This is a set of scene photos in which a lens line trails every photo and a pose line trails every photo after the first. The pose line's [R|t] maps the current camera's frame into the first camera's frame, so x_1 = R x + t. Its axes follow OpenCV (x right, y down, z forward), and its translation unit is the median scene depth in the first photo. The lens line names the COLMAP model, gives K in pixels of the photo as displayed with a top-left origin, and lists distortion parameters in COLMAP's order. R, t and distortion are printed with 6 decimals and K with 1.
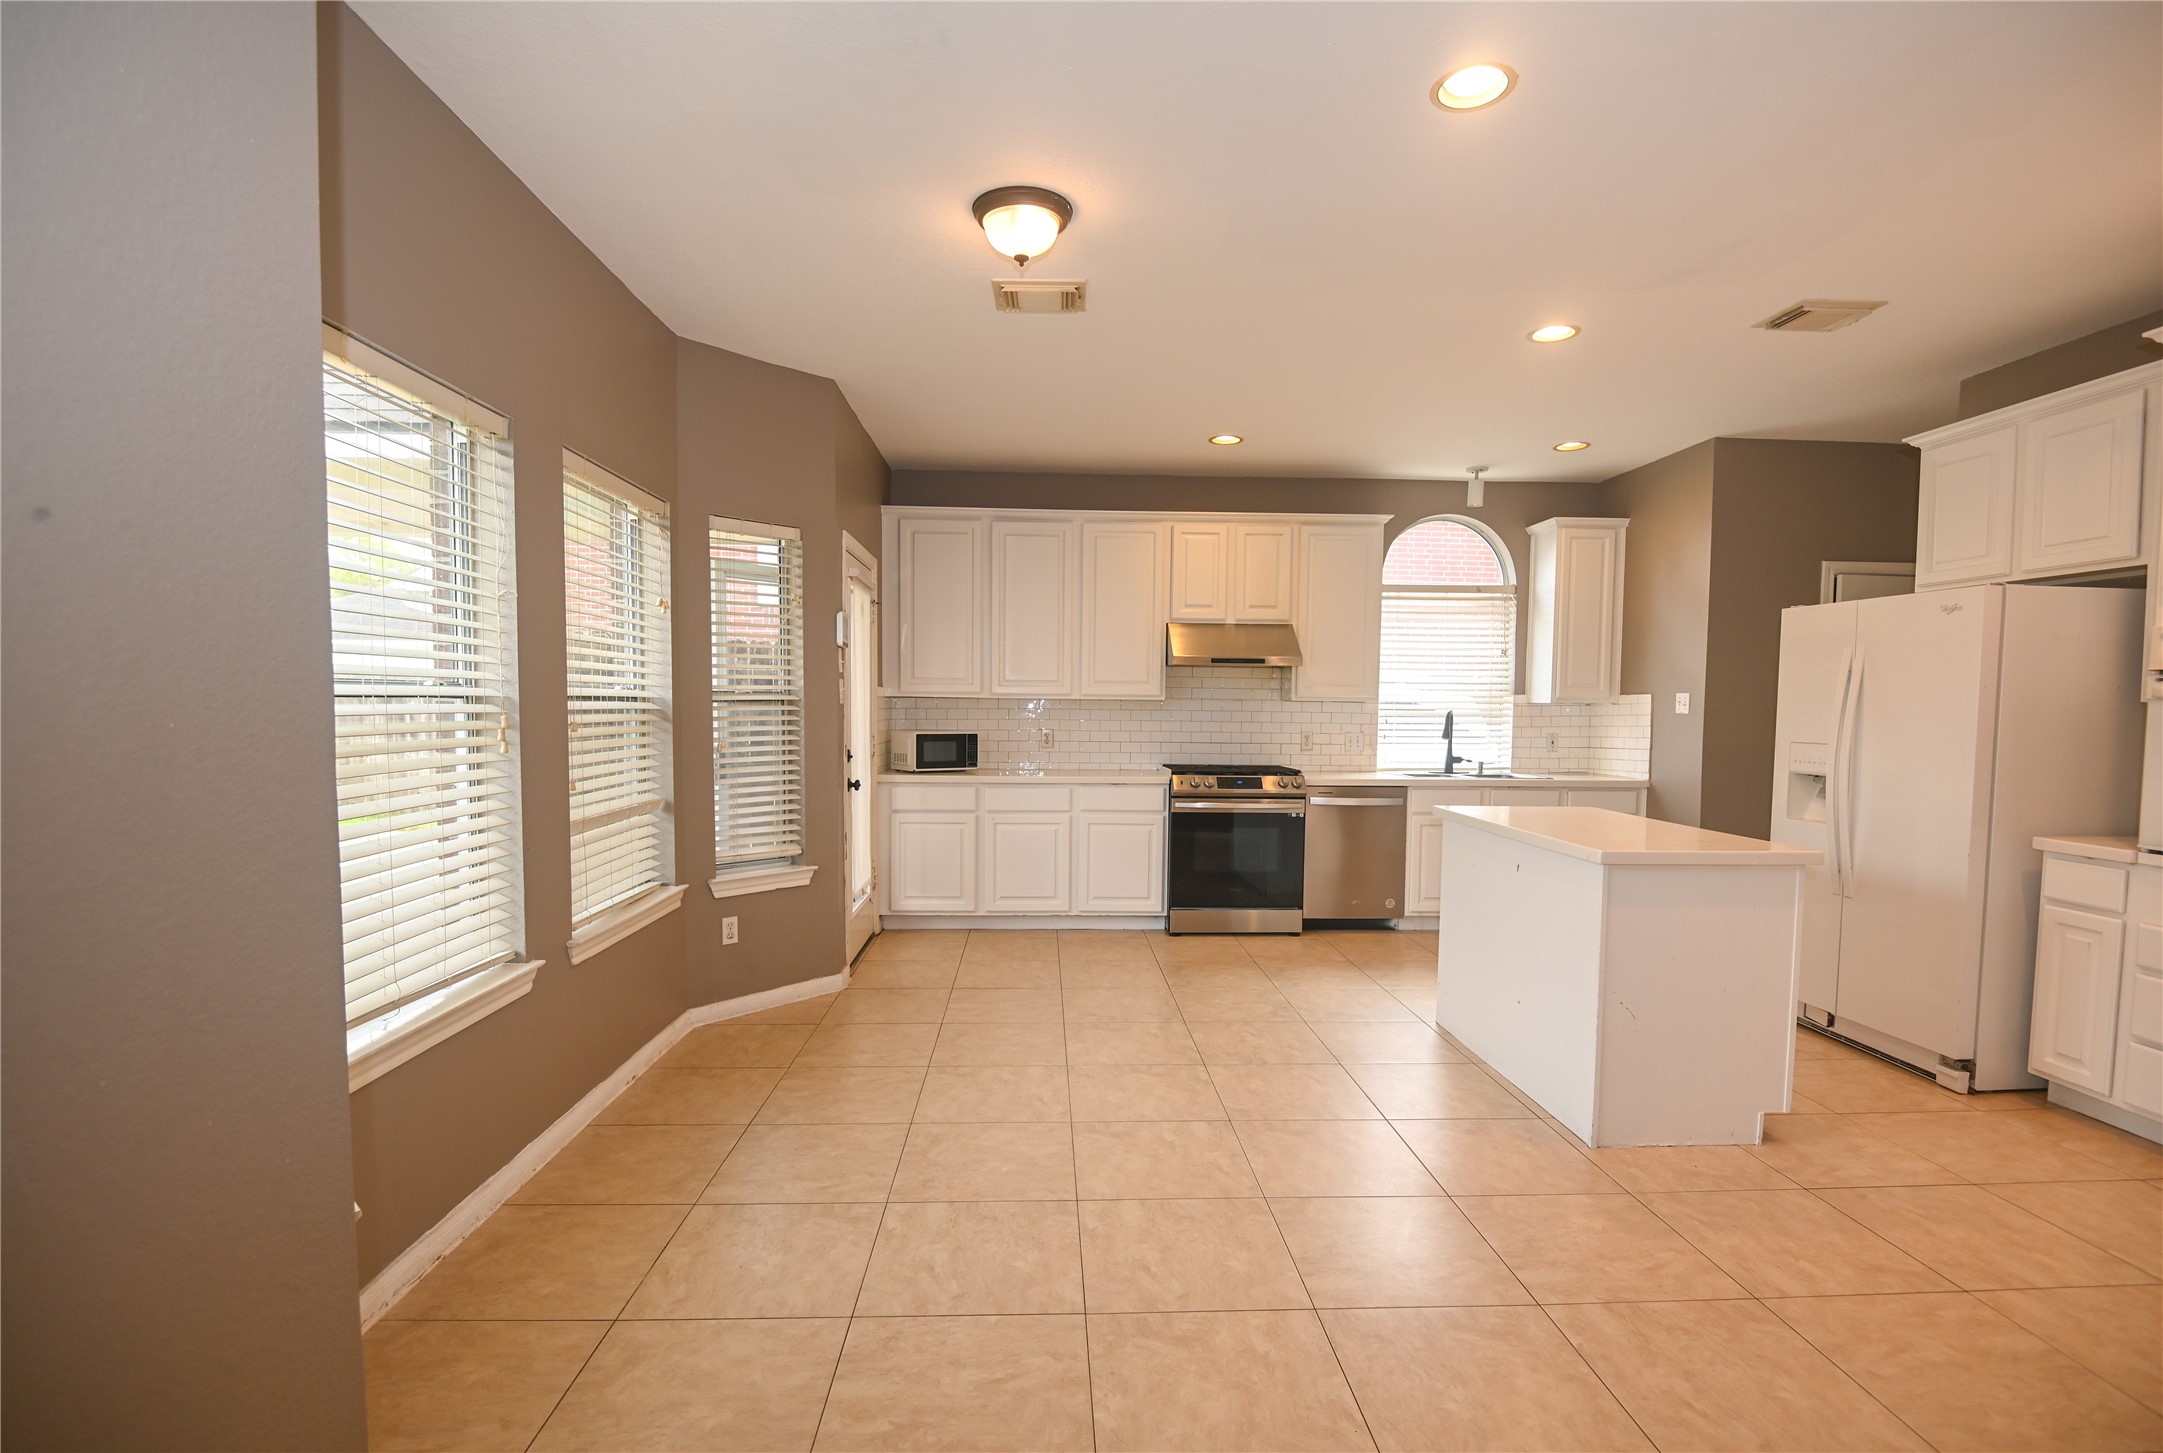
lens RADIAL K [[1018.8, 0, 1070.5], [0, 1018.8, 716.2], [0, 0, 1]] dist [-0.012953, -0.003757]
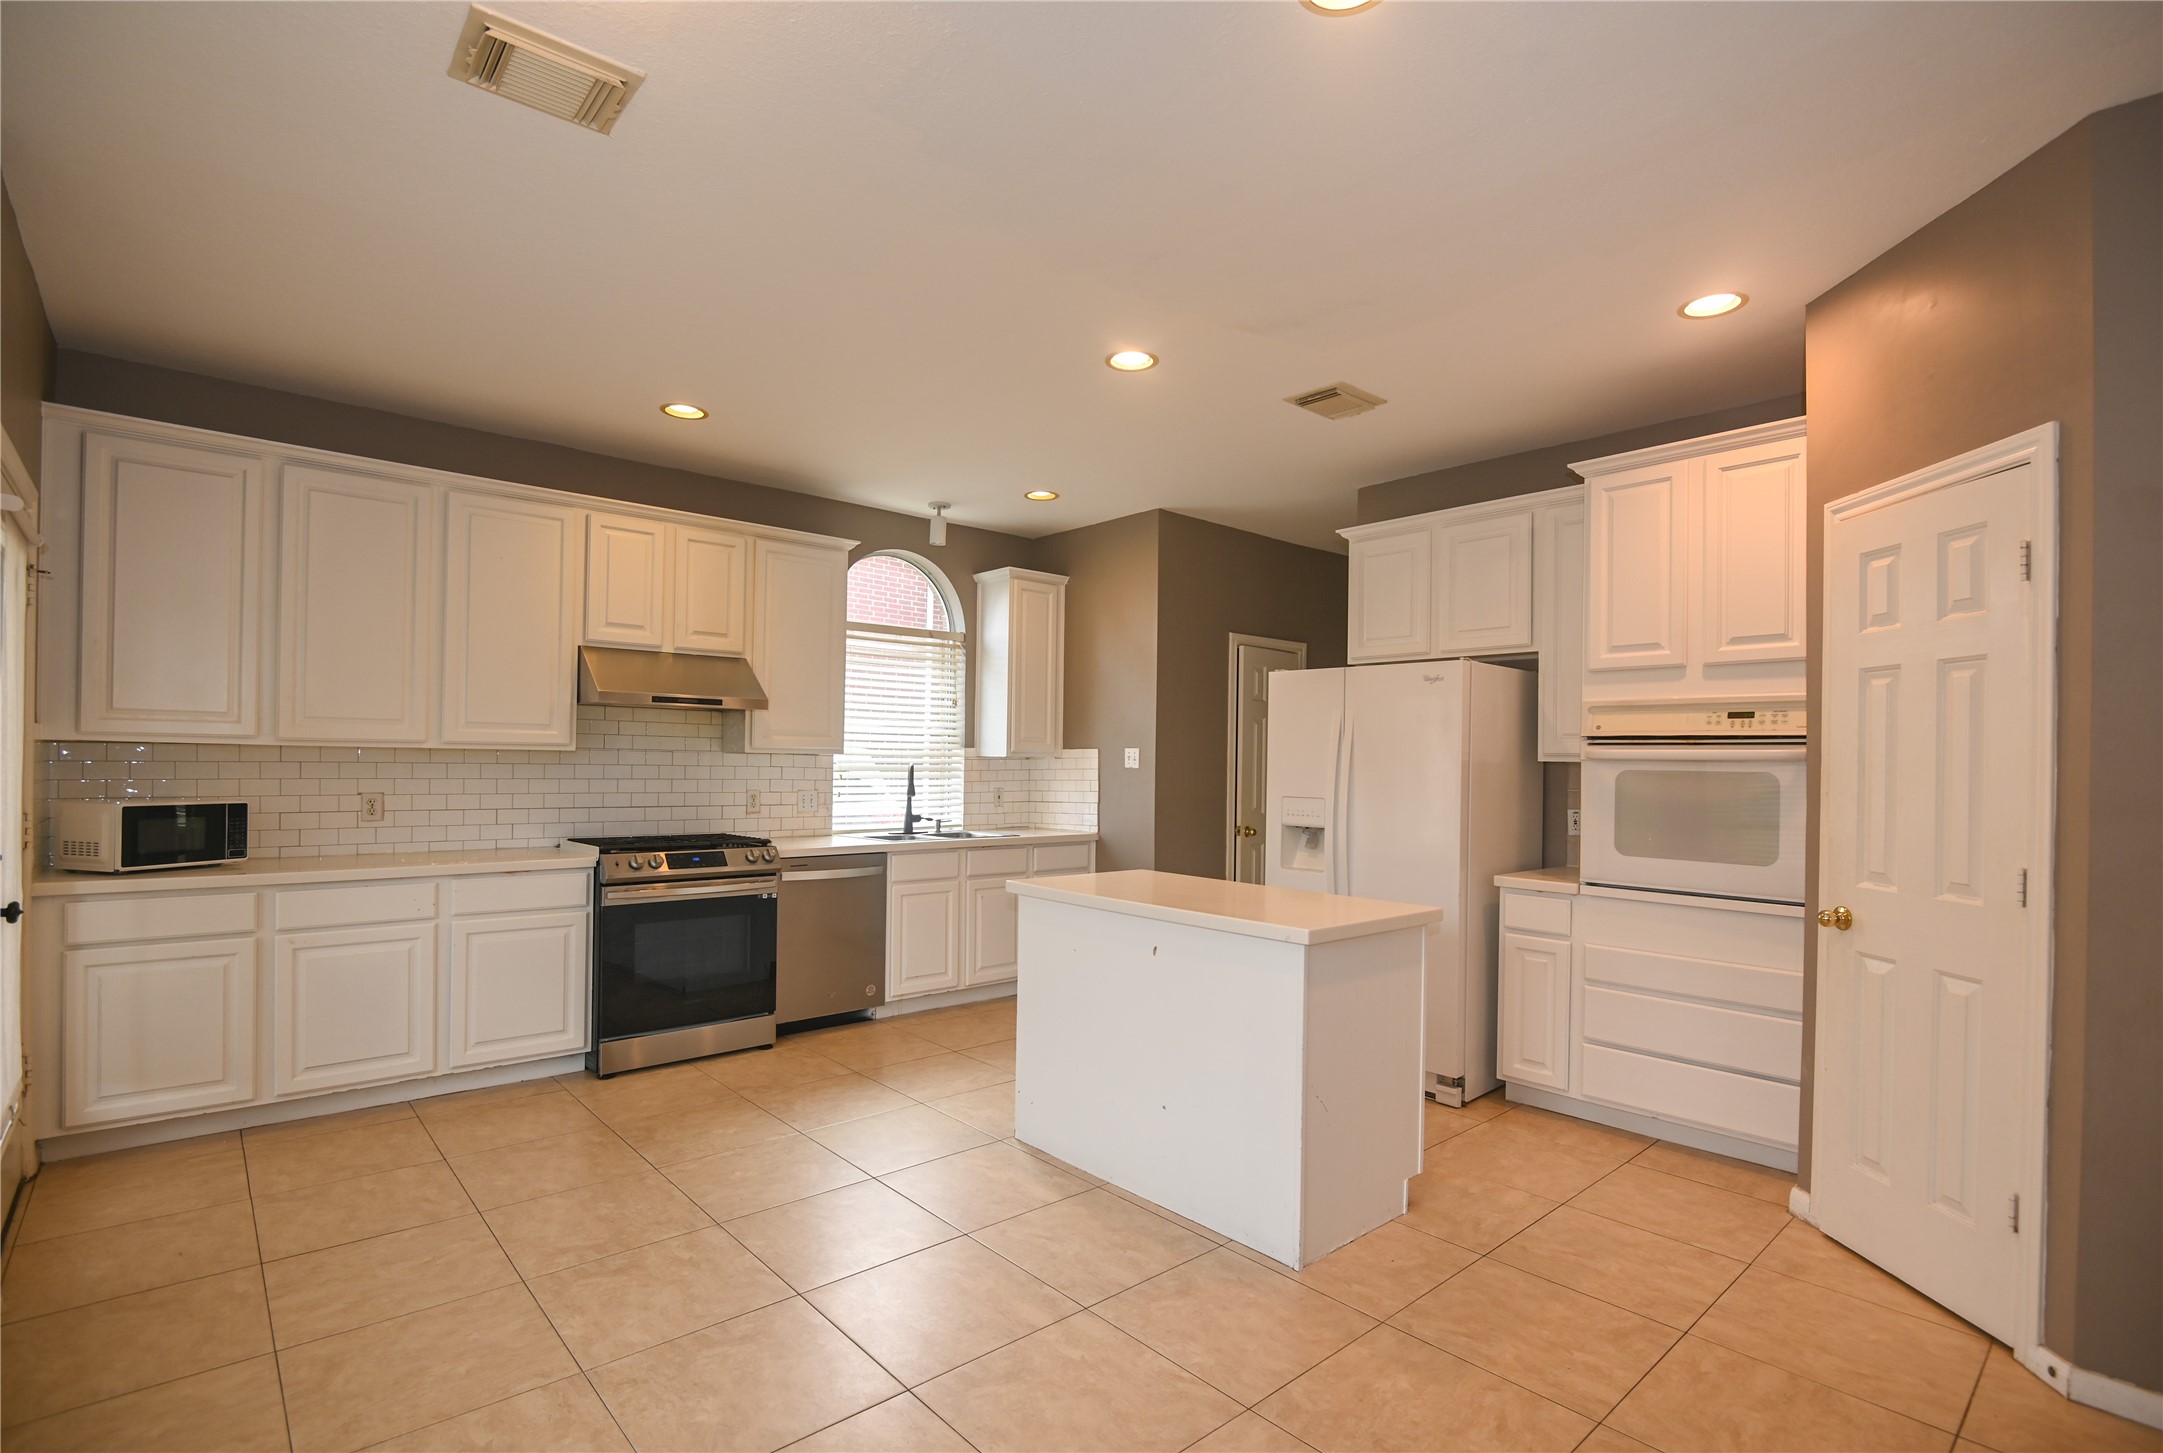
lens RADIAL K [[1018.8, 0, 1080.4], [0, 1018.8, 739.1], [0, 0, 1]] dist [-0.012953, -0.003757]
pose [[0.767102, 0.015673, 0.641334, -0.132069], [0.000508, 0.999686, -0.025038, -0.007773], [-0.641525, 0.019532, 0.766853, 0.288634]]
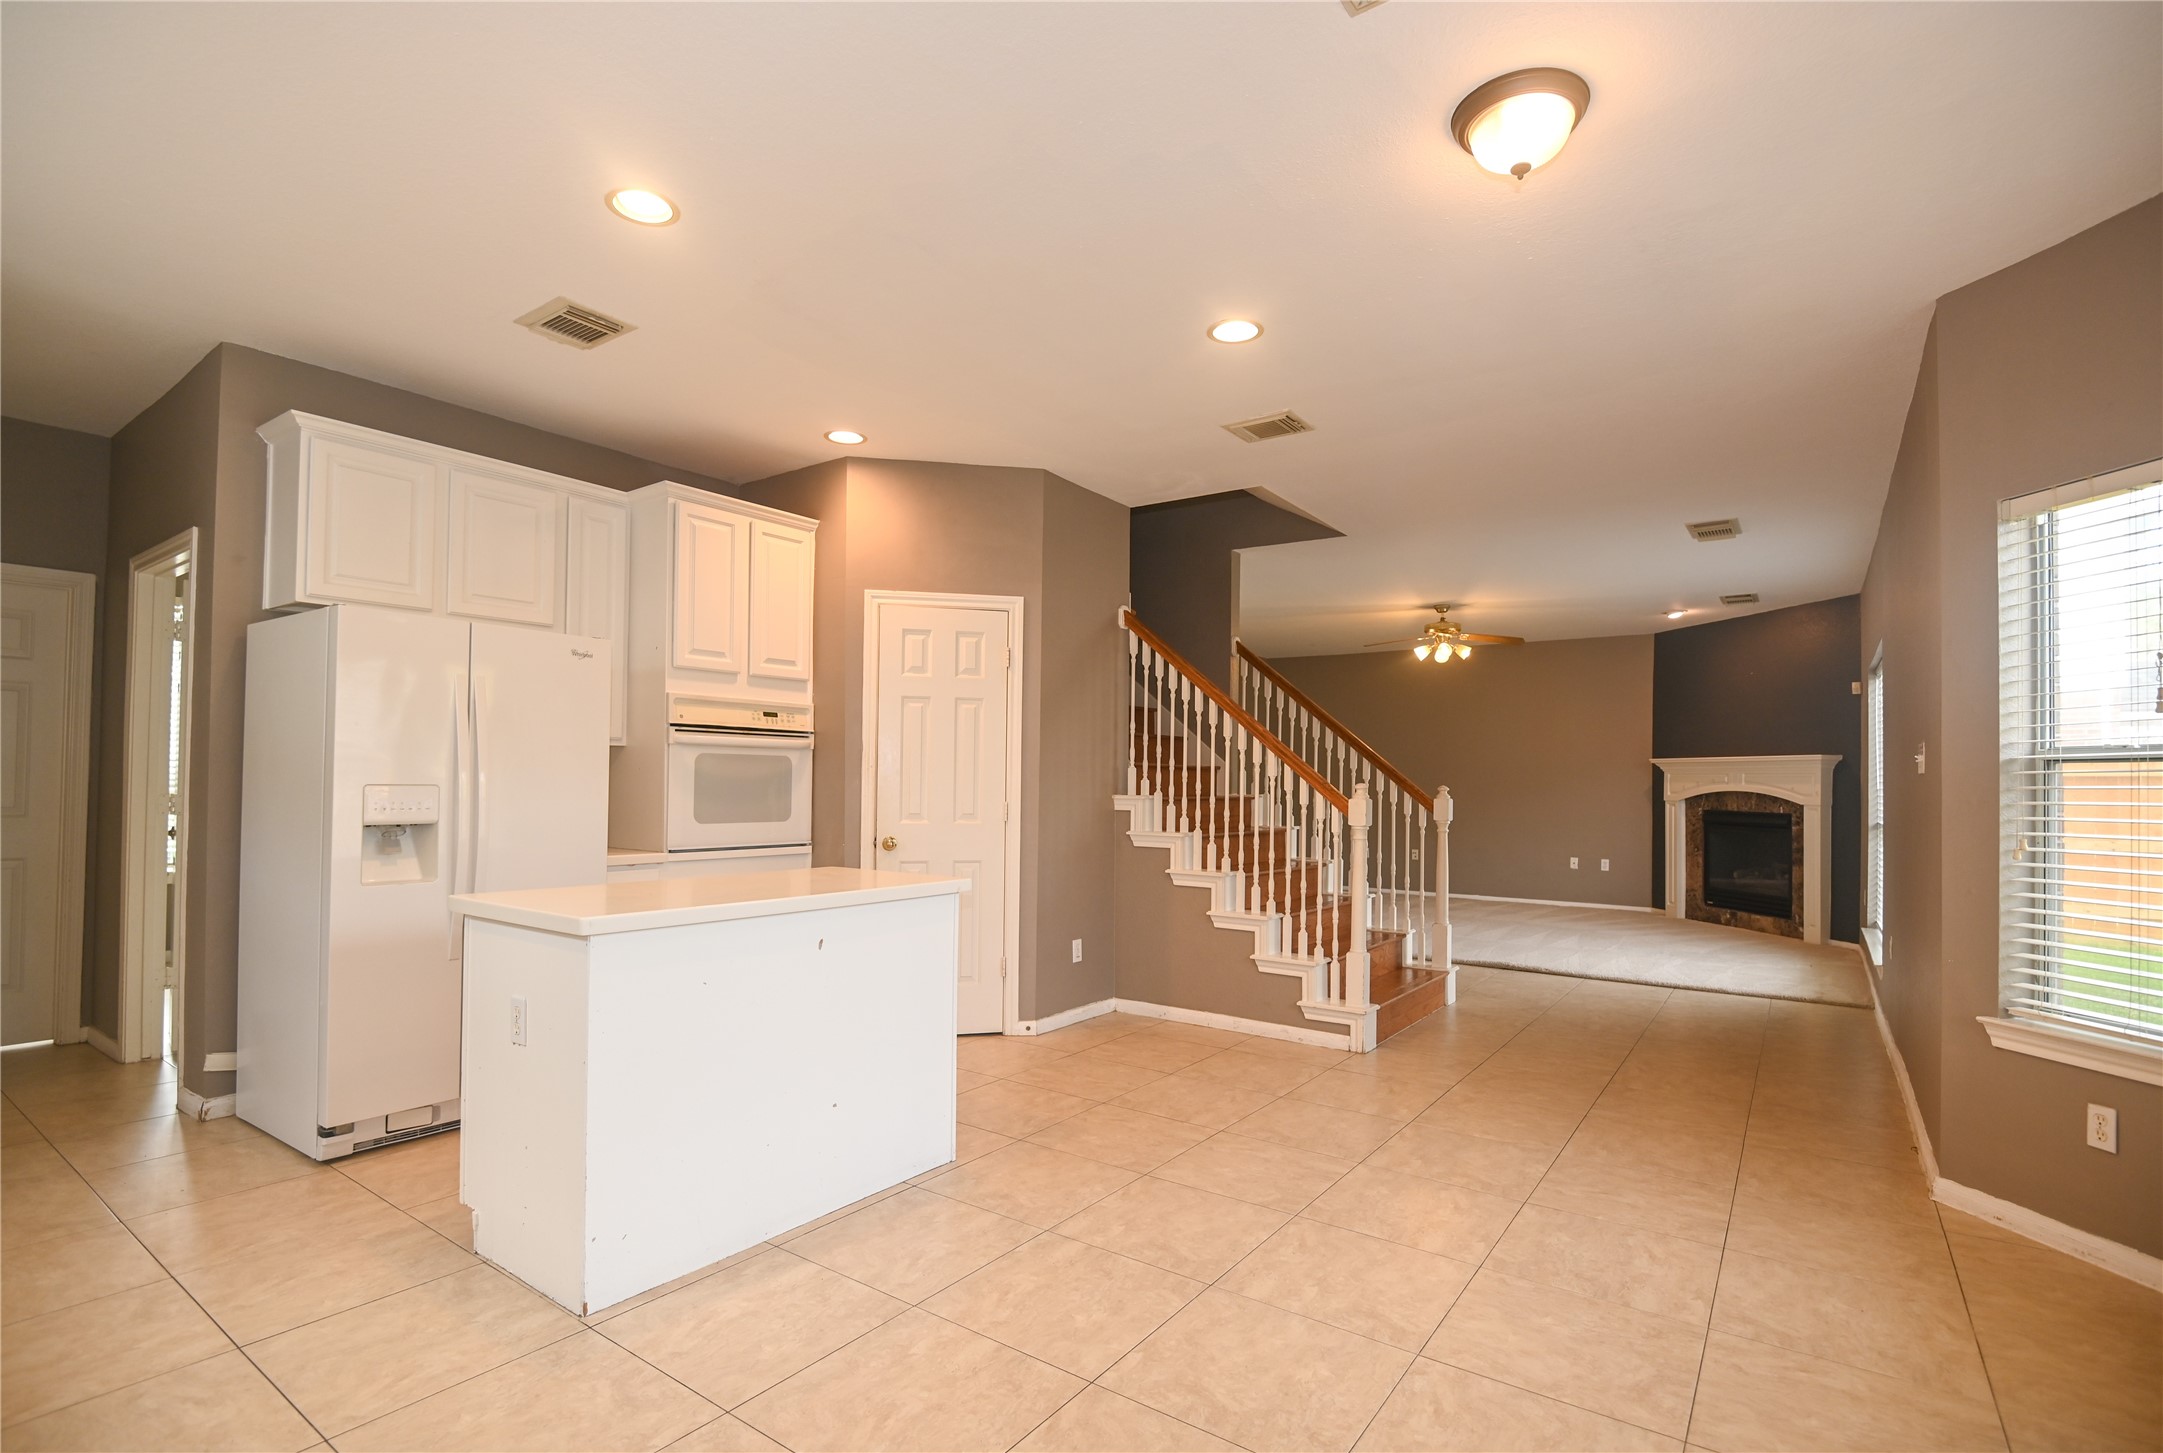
lens RADIAL K [[1018.8, 0, 1060.2], [0, 1018.8, 768.9], [0, 0, 1]] dist [-0.012953, -0.003757]
pose [[-0.784170, -0.014609, 0.620373, -0.158607], [-0.014229, 0.999883, 0.005561, 0.001371], [-0.620382, -0.004467, -0.784287, 1.172933]]
